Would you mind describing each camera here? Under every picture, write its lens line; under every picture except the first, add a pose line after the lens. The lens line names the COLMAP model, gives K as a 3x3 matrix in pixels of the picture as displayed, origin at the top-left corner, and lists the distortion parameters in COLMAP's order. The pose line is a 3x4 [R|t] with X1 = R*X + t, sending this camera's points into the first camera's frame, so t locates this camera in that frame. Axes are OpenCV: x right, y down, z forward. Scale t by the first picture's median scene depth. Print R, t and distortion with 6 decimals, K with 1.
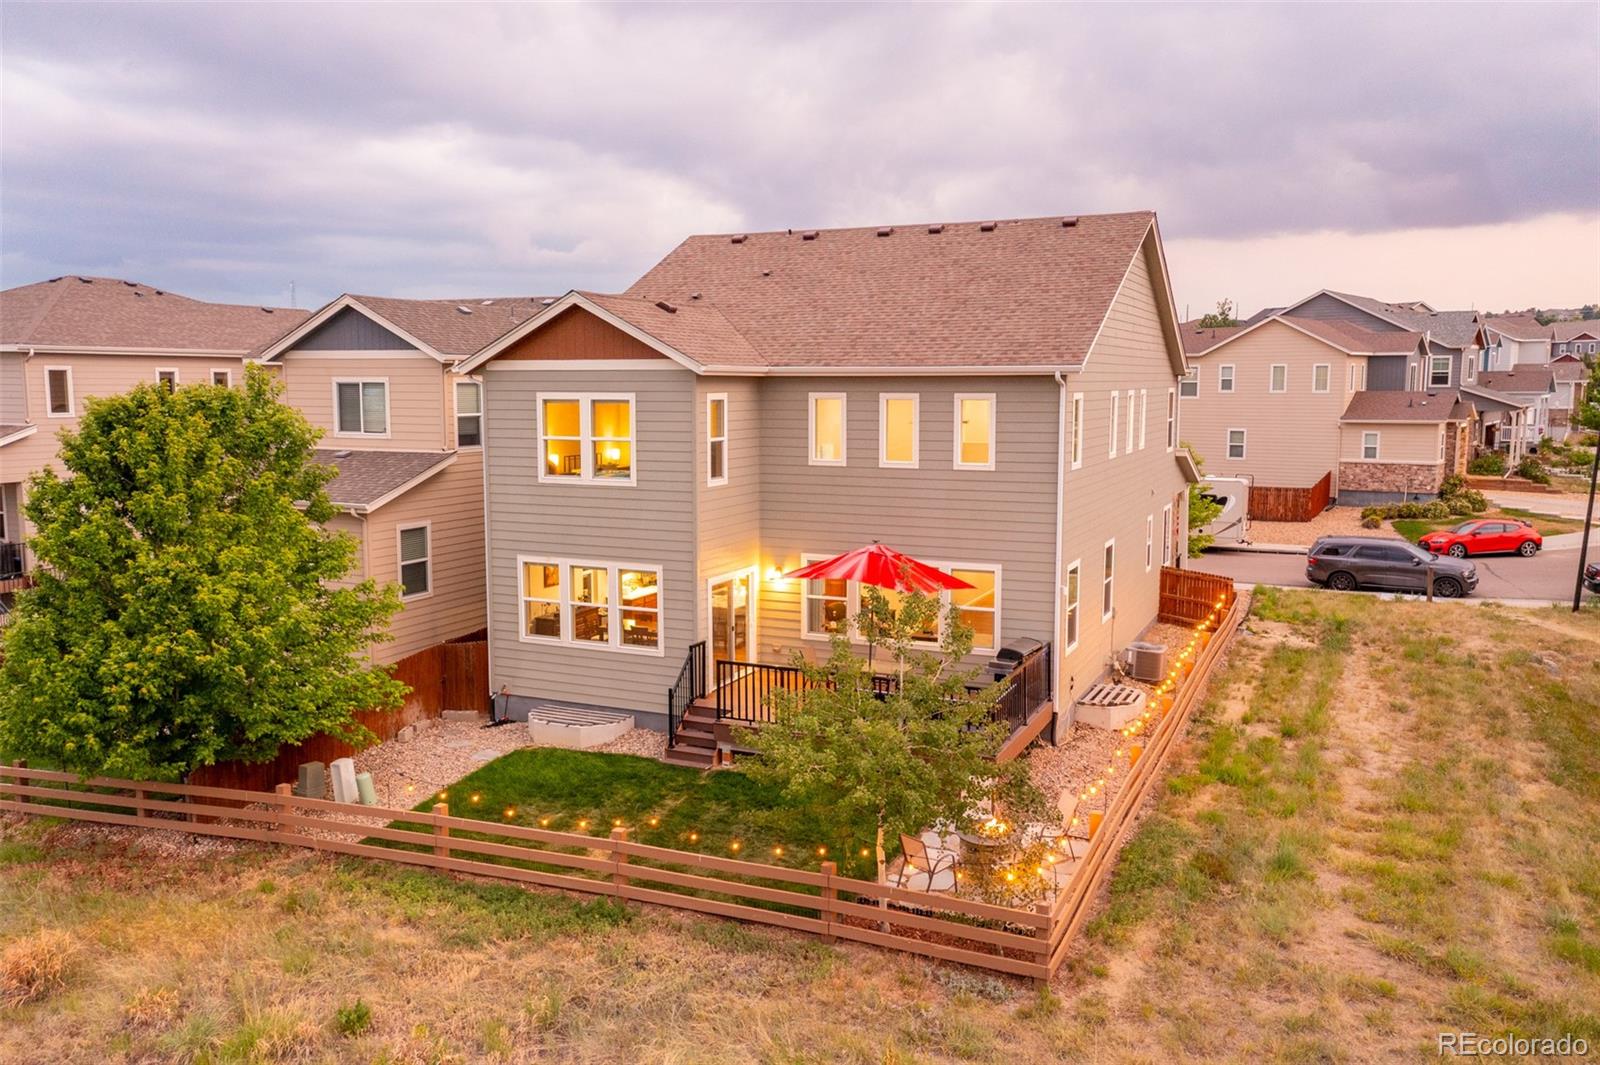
lens RADIAL K [[1270.8, 0, 800.0], [0, 1270.8, 532.5], [0, 0, 1]] dist [-0.002550, 0.012615]
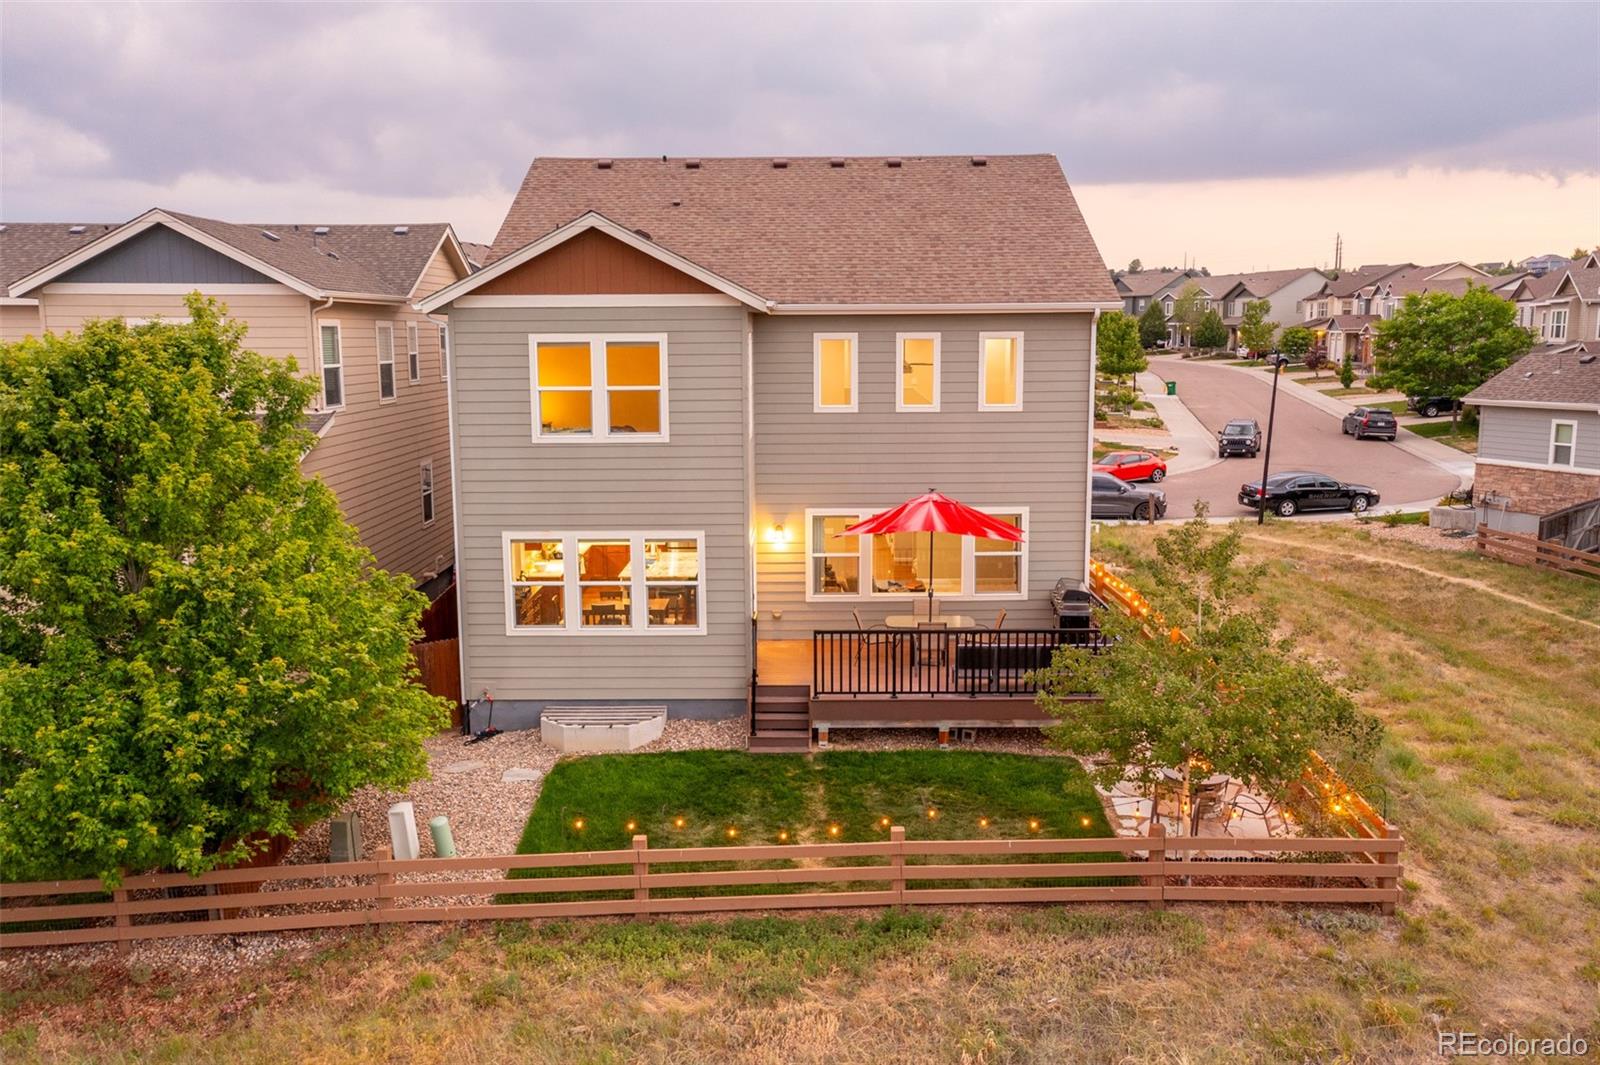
lens RADIAL K [[1273.1, 0, 794.6], [0, 1273.1, 526.2], [0, 0, 1]] dist [0.003041, 0.006217]
pose [[0.912213, -0.066257, 0.404324, -0.409728], [0.054772, 0.997701, 0.039920, -0.009051], [-0.406039, -0.014270, 0.913744, 0.174914]]
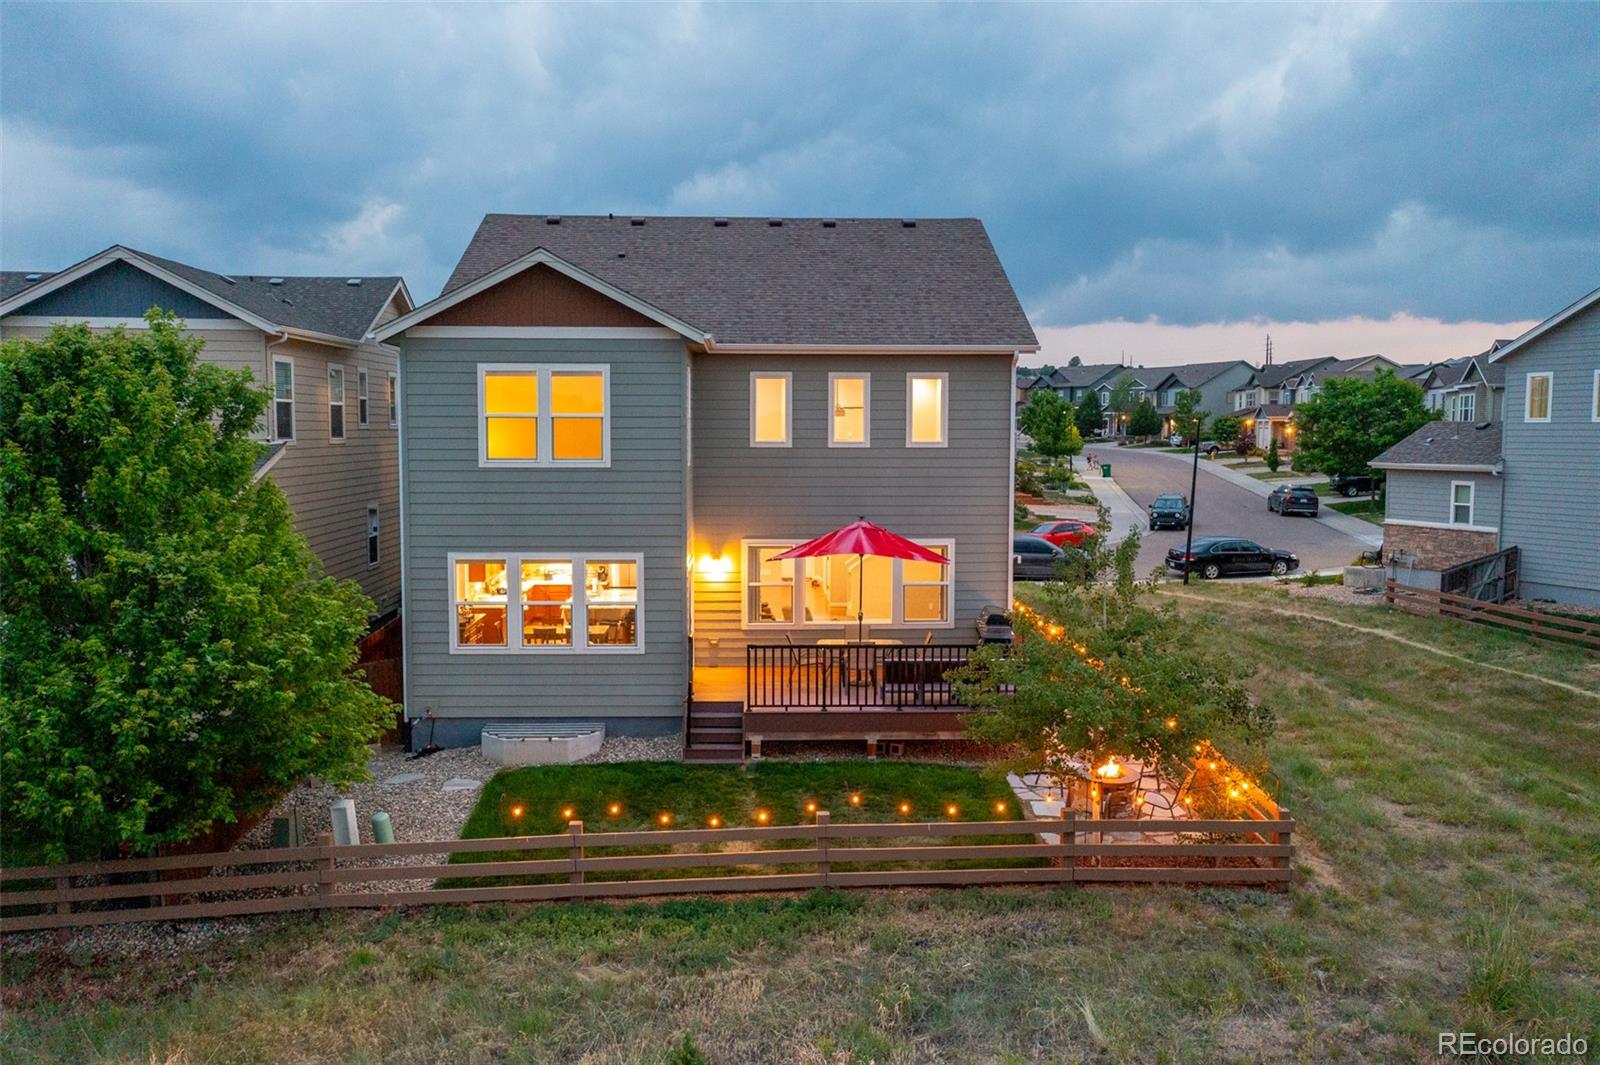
lens RADIAL K [[1270.8, 0, 800.0], [0, 1270.8, 532.5], [0, 0, 1]] dist [-0.002550, 0.012615]
pose [[0.892994, -0.034345, 0.448757, -0.420895], [0.051337, 0.998349, -0.025750, 0.040911], [-0.447132, 0.046032, 0.893283, 0.134517]]
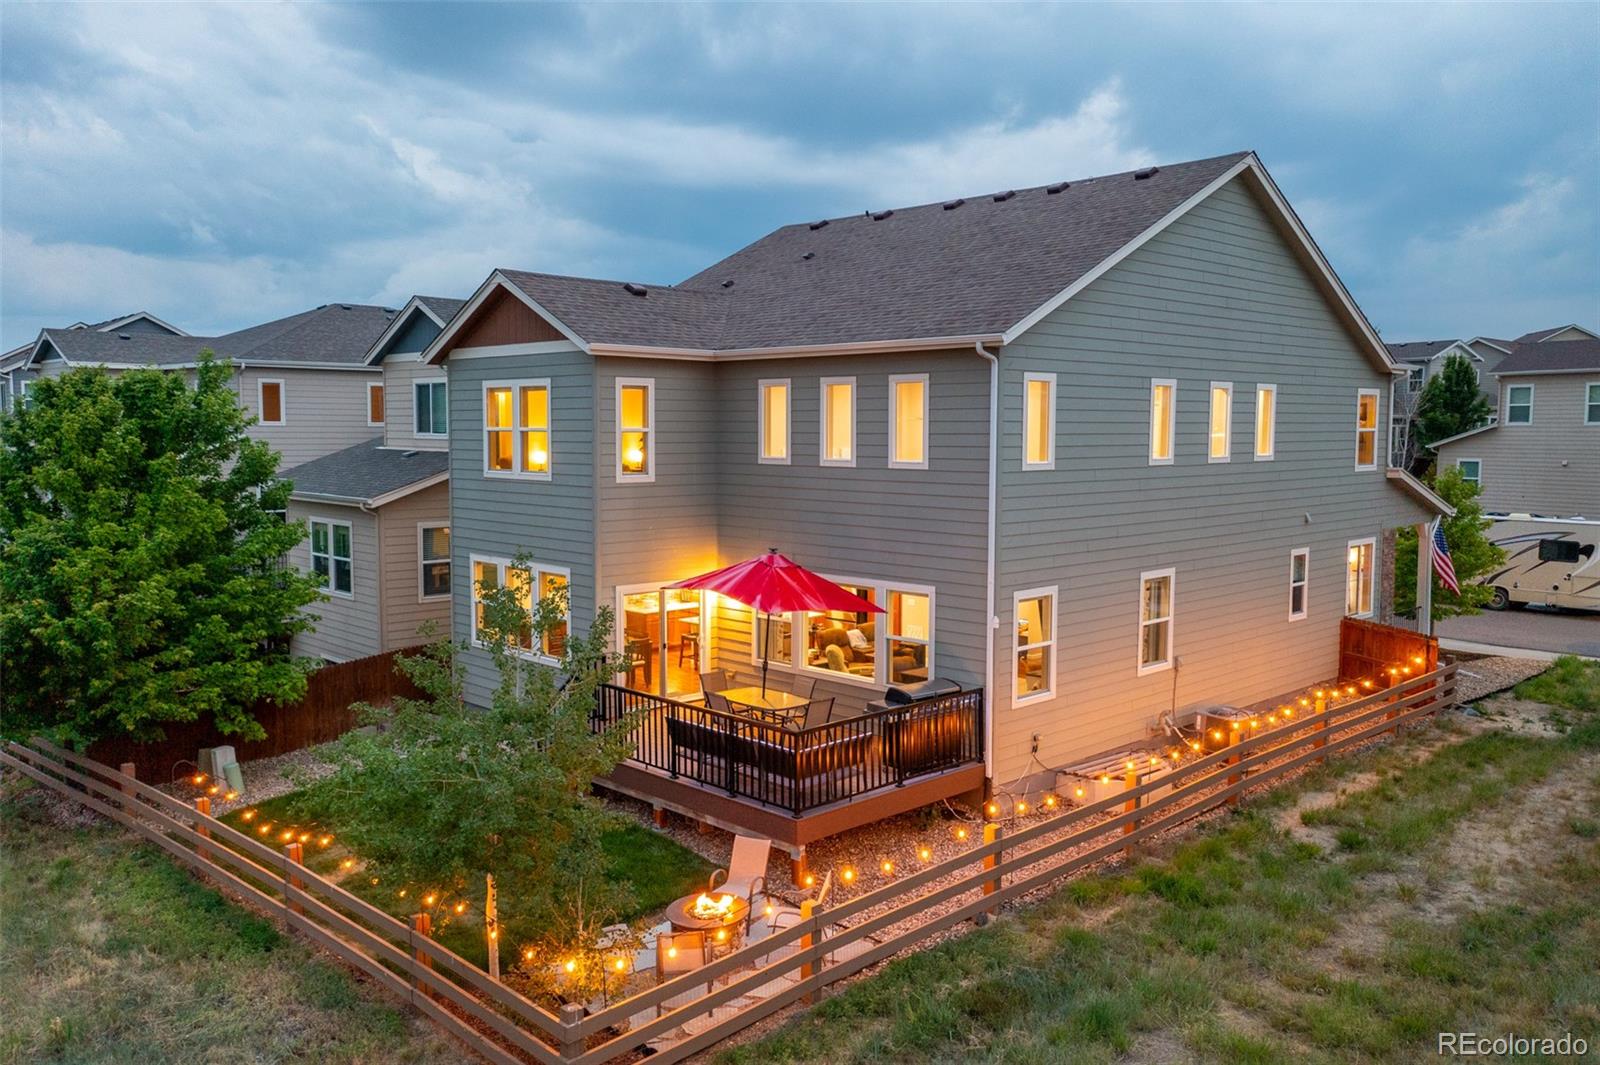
lens RADIAL K [[1273.1, 0, 794.6], [0, 1273.1, 526.2], [0, 0, 1]] dist [0.003041, 0.006217]
pose [[0.931573, 0.032359, -0.362113, 0.369370], [-0.047804, 0.998286, -0.033772, 0.018922], [0.360399, 0.048772, 0.931522, 0.217667]]
